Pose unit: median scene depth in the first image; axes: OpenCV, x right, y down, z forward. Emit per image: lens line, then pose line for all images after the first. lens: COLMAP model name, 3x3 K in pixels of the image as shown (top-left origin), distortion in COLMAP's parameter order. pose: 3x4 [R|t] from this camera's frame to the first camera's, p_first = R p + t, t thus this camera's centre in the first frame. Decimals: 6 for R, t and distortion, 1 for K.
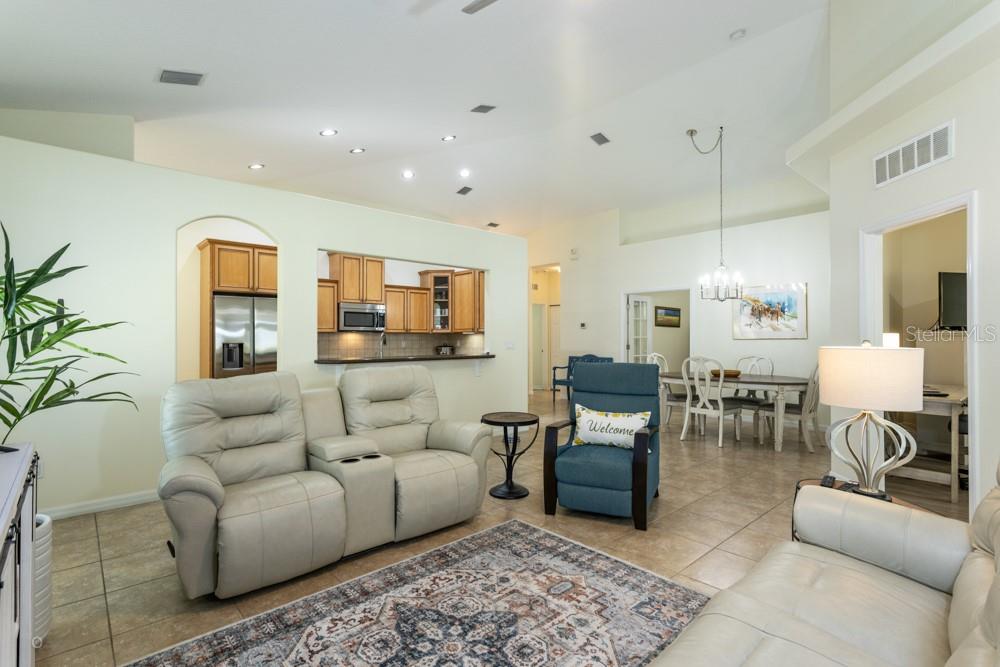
lens RADIAL K [[472.1, 0, 498.5], [0, 472.1, 334.9], [0, 0, 1]] dist [0.002621, -0.000392]
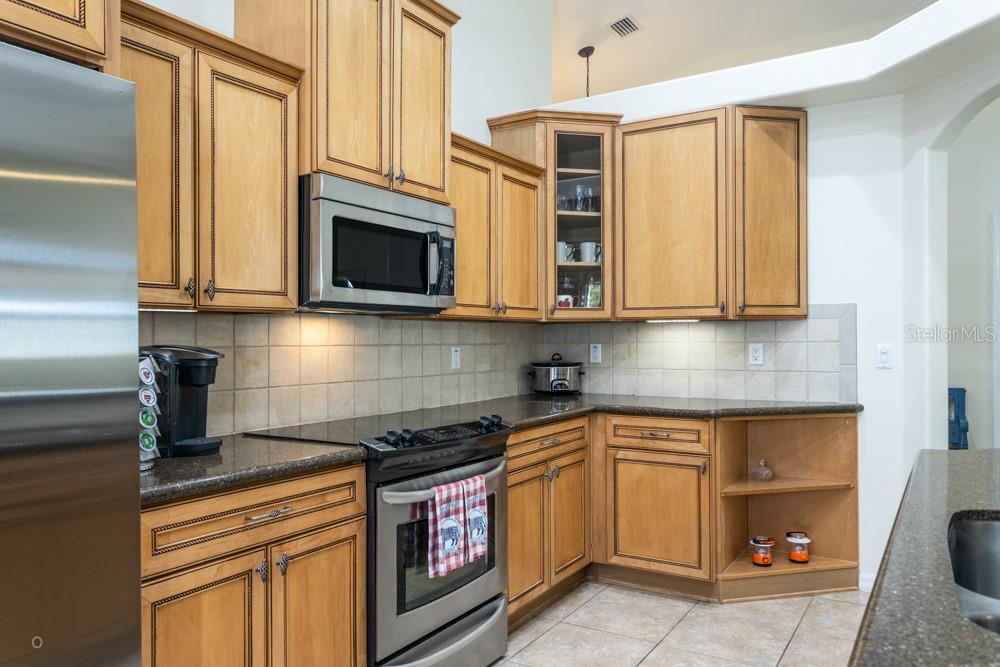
lens RADIAL K [[718.5, 0, 498.4], [0, 718.5, 336.1], [0, 0, 1]] dist [0.003099, 0.000883]
pose [[0.962254, -0.000683, 0.272152, -0.421057], [-0.000699, 0.999987, 0.004980, 0.004571], [-0.272152, -0.004983, 0.962241, 0.809506]]
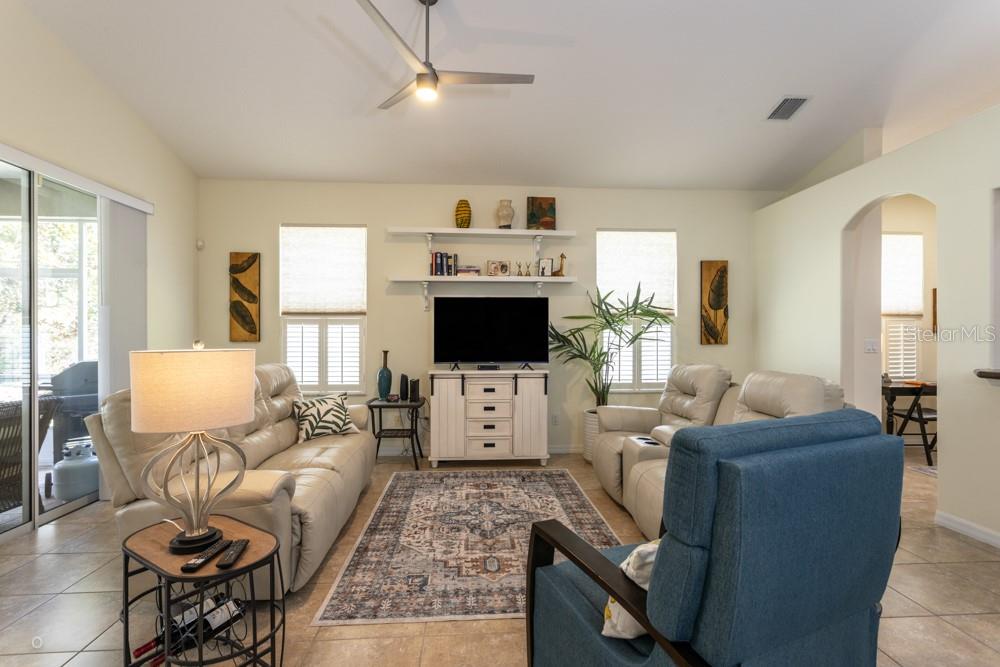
lens RADIAL K [[472.1, 0, 499.6], [0, 472.1, 335.3], [0, 0, 1]] dist [0.002621, -0.000392]
pose [[-0.622051, 0.003597, -0.782969, 0.389905], [0.007540, 0.999971, -0.001396, 0.002463], [0.782941, -0.006772, -0.622060, 0.677845]]
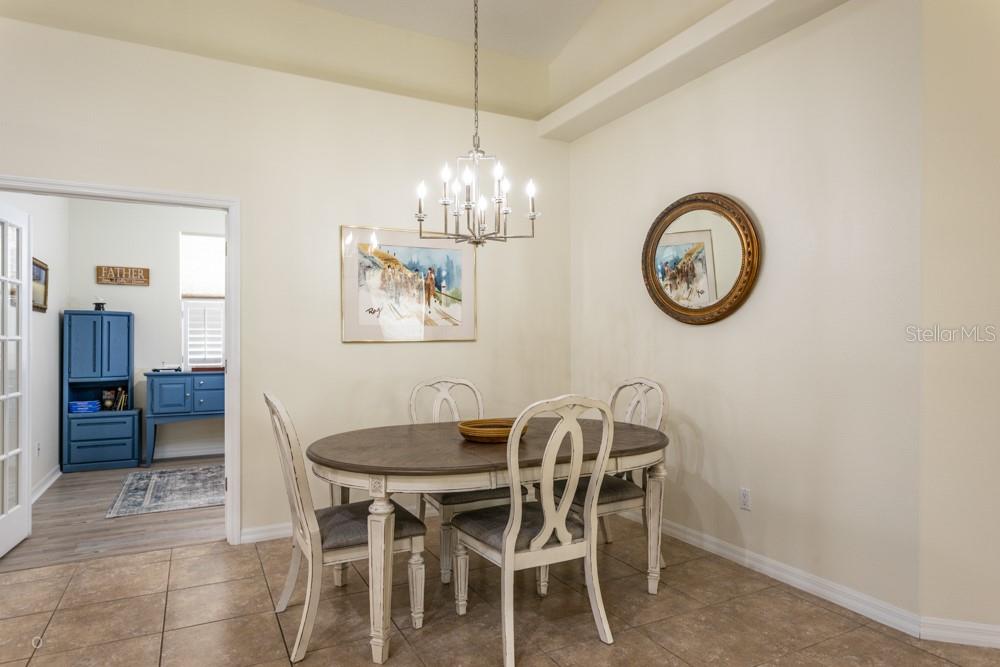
lens RADIAL K [[585.0, 0, 500.3], [0, 585.0, 335.5], [0, 0, 1]] dist [-0.000346, -0.000285]
pose [[0.247045, 0.004570, 0.968993, 0.014897], [-0.005096, 0.999981, -0.003417, 0.004992], [-0.968991, -0.004094, 0.247064, 0.890307]]
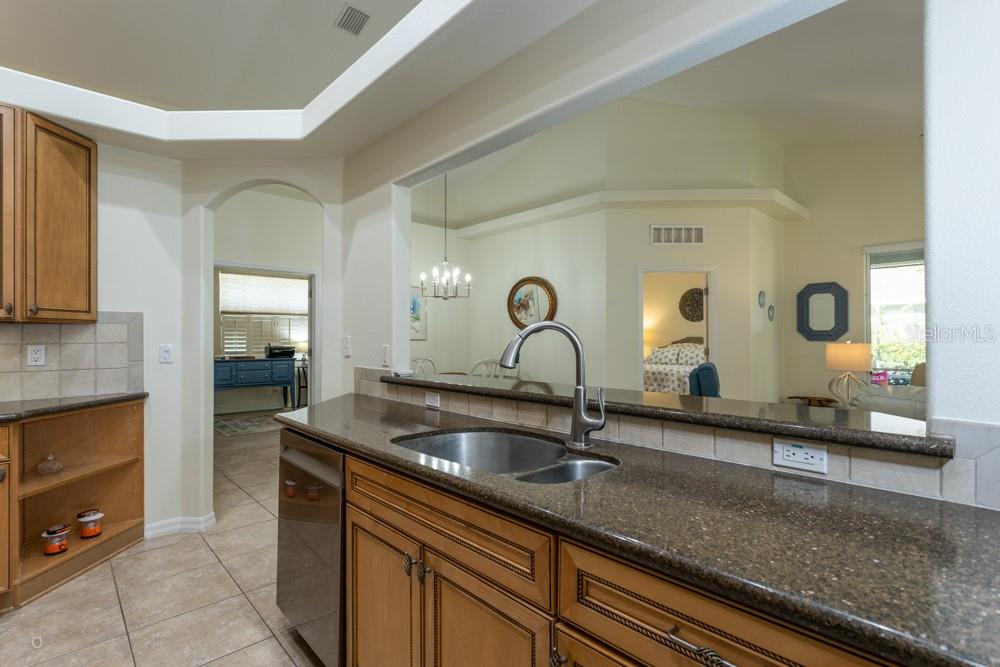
lens RADIAL K [[472.1, 0, 497.6], [0, 472.1, 336.0], [0, 0, 1]] dist [0.002621, -0.000392]
pose [[-0.016680, 0.006185, 0.999842, -0.475028], [-0.005782, 0.999964, -0.006283, 0.005692], [-0.999844, -0.005886, -0.016643, 0.941824]]
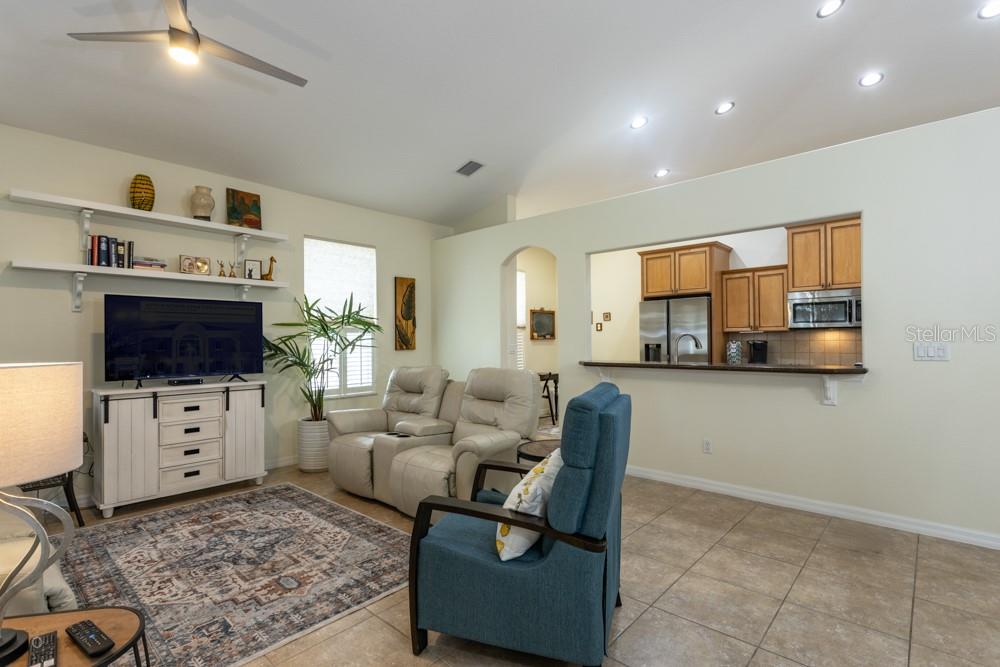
lens RADIAL K [[472.1, 0, 498.1], [0, 472.1, 338.2], [0, 0, 1]] dist [0.002621, -0.000392]
pose [[0.093989, -0.005429, -0.995558, 0.485946], [0.015423, 0.999873, -0.003996, 0.002772], [0.995454, -0.014979, 0.094061, 0.547014]]
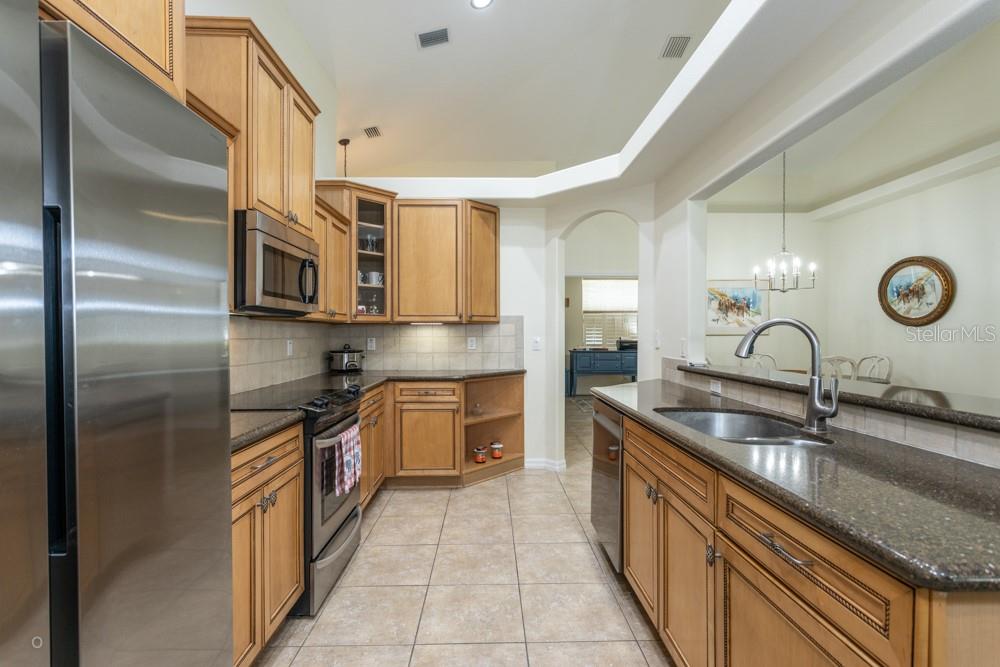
lens RADIAL K [[472.1, 0, 499.3], [0, 472.1, 335.0], [0, 0, 1]] dist [0.002621, -0.000392]
pose [[0.653578, -0.001433, 0.756858, -0.555521], [-0.005784, 0.999960, 0.006887, 0.005419], [-0.756837, -0.008879, 0.653543, 0.851710]]
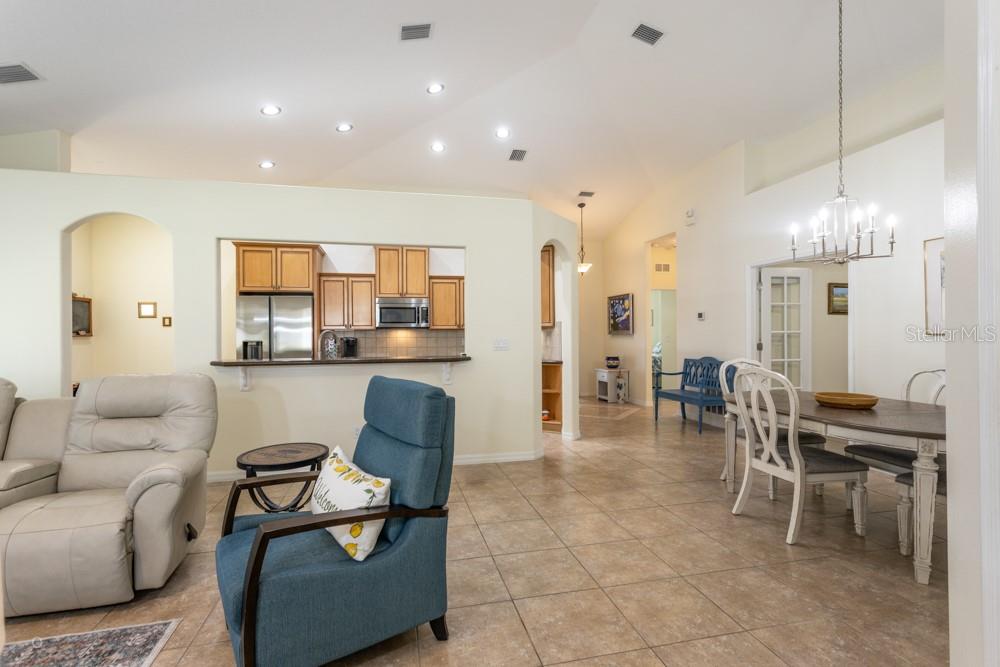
lens RADIAL K [[472.1, 0, 498.4], [0, 472.1, 334.5], [0, 0, 1]] dist [0.002621, -0.000392]
pose [[0.876104, -0.005172, -0.482094, 0.403419], [0.009313, 0.999937, 0.006197, 0.000916], [0.482032, -0.009919, 0.876097, 0.359541]]
